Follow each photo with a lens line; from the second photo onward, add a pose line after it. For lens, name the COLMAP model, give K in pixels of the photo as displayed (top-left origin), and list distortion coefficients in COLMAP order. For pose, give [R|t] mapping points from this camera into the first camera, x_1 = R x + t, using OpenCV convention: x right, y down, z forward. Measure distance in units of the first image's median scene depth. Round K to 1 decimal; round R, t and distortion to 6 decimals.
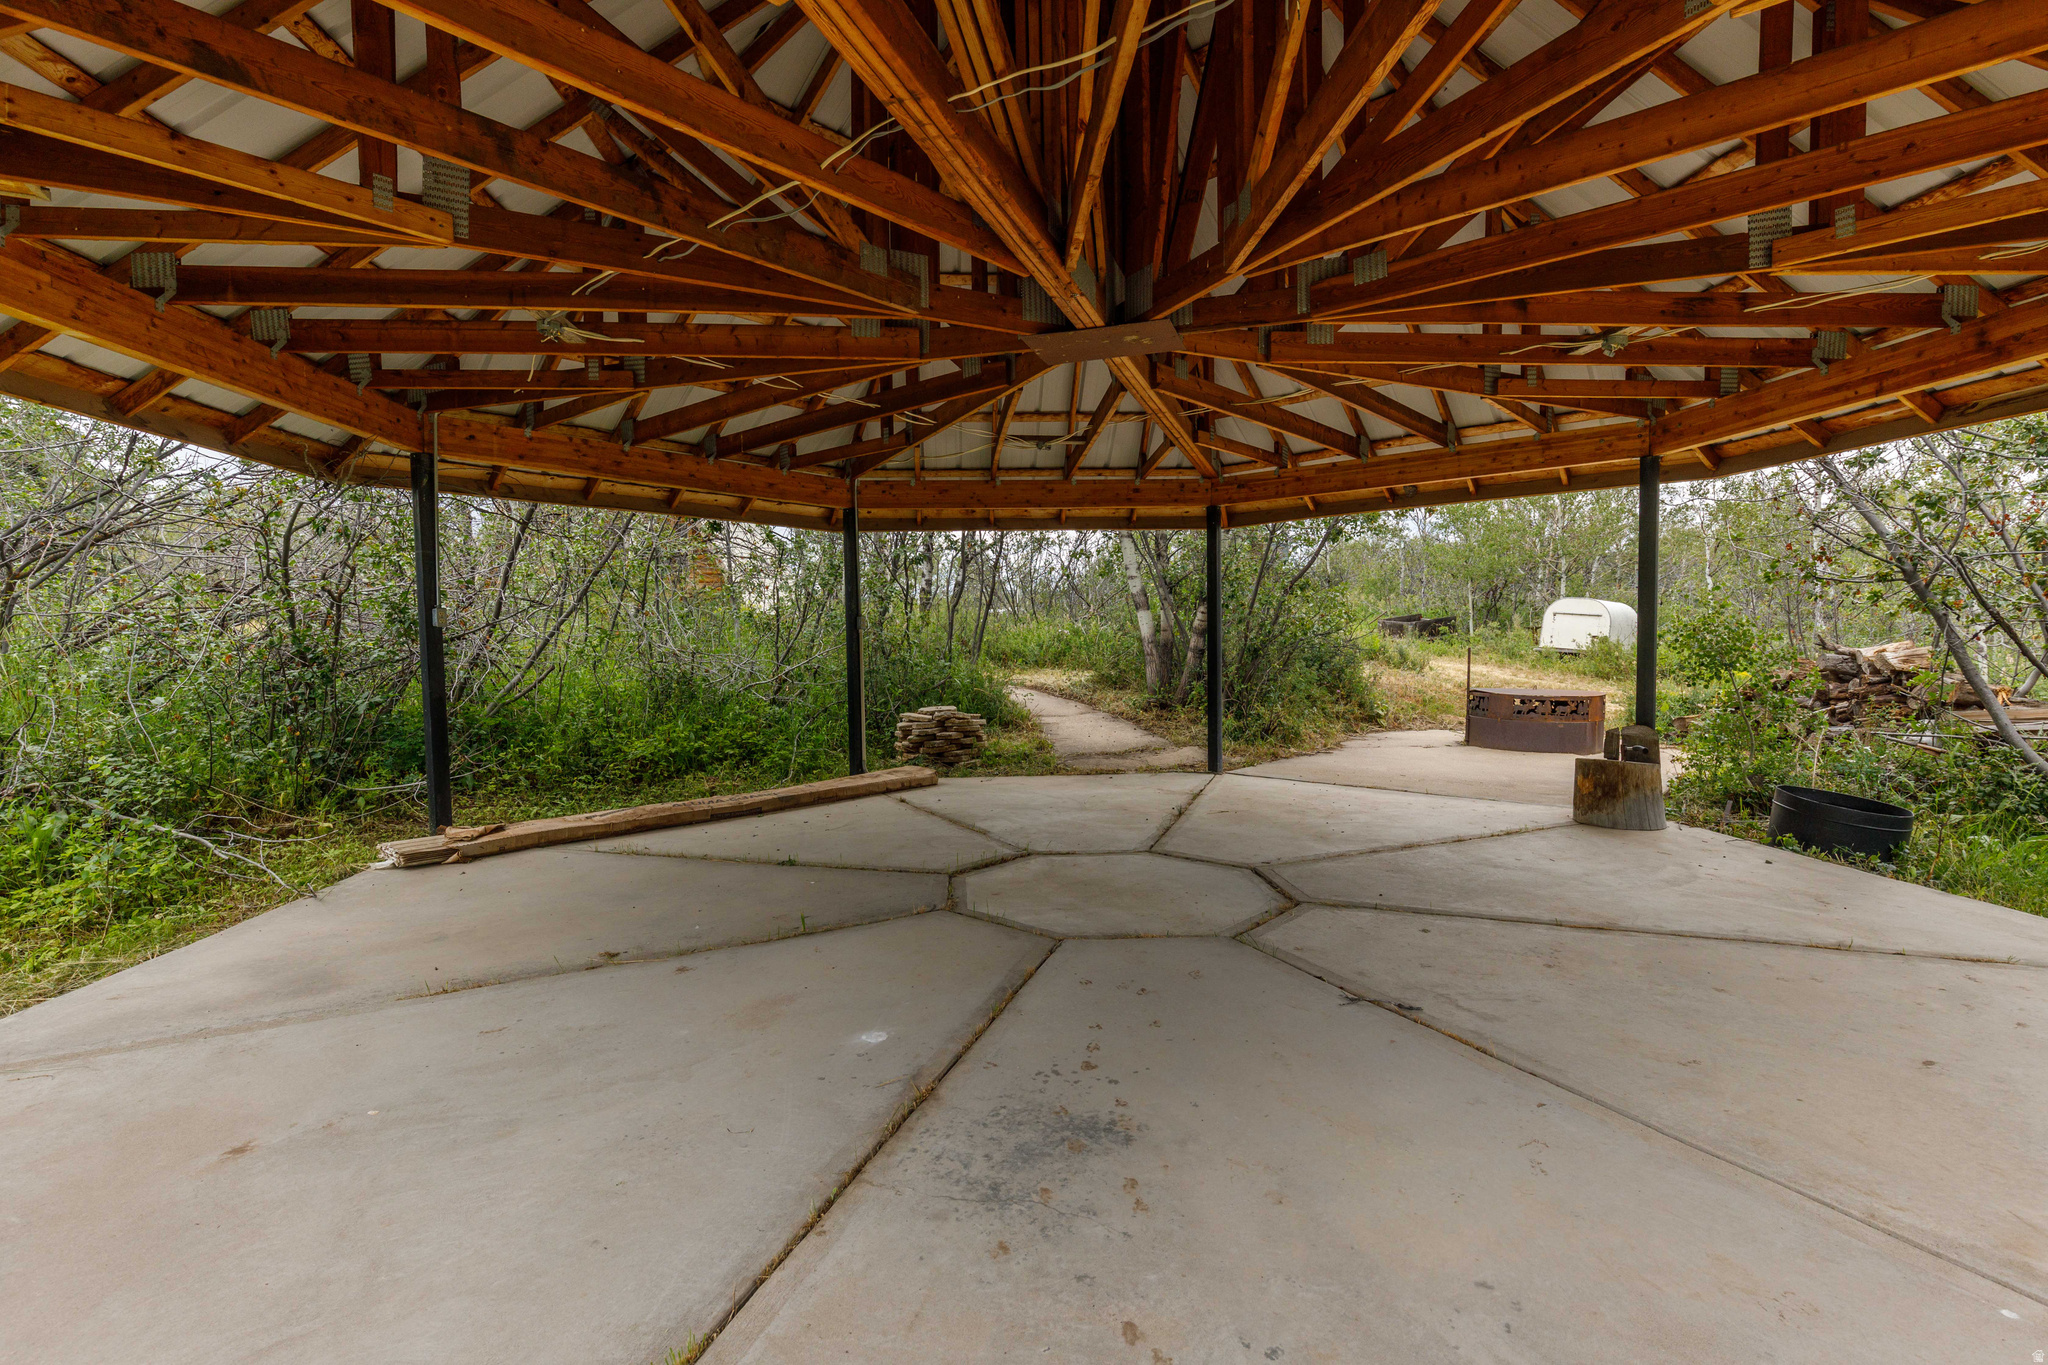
lens RADIAL K [[907.3, 0, 1024.0], [0, 907.3, 682.5], [0, 0, 1]] dist [0.003252, 0.000904]
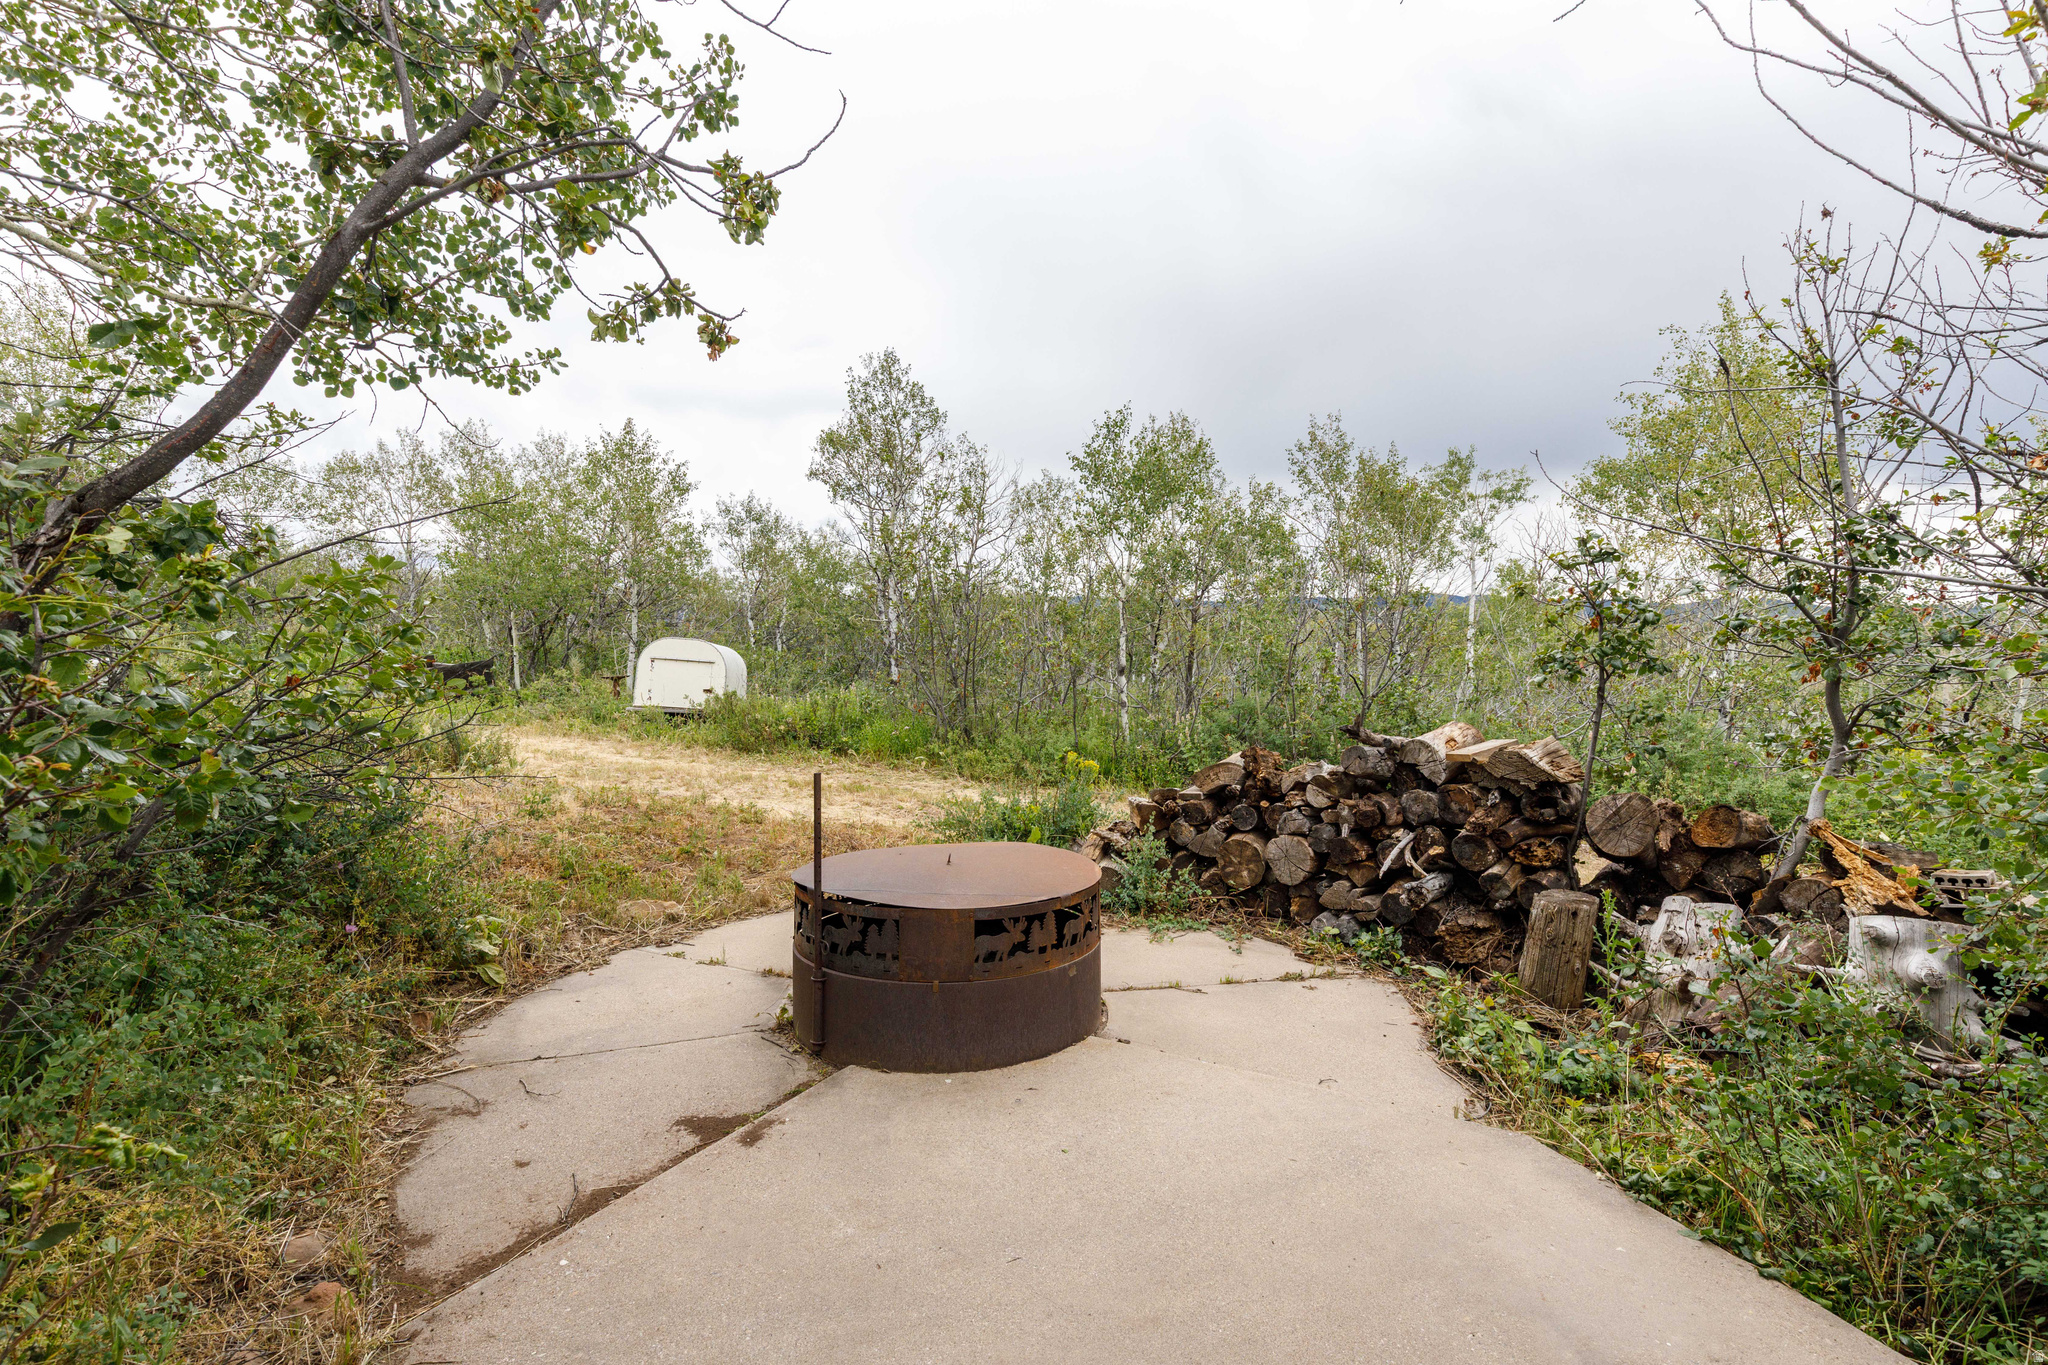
lens RADIAL K [[907.3, 0, 1024.0], [0, 907.3, 682.5], [0, 0, 1]] dist [0.003252, 0.000904]
pose [[0.514394, -0.014395, 0.857433, 0.130908], [0.051054, 0.998600, -0.013864, -0.035544], [-0.856033, 0.050907, 0.514408, 0.417677]]
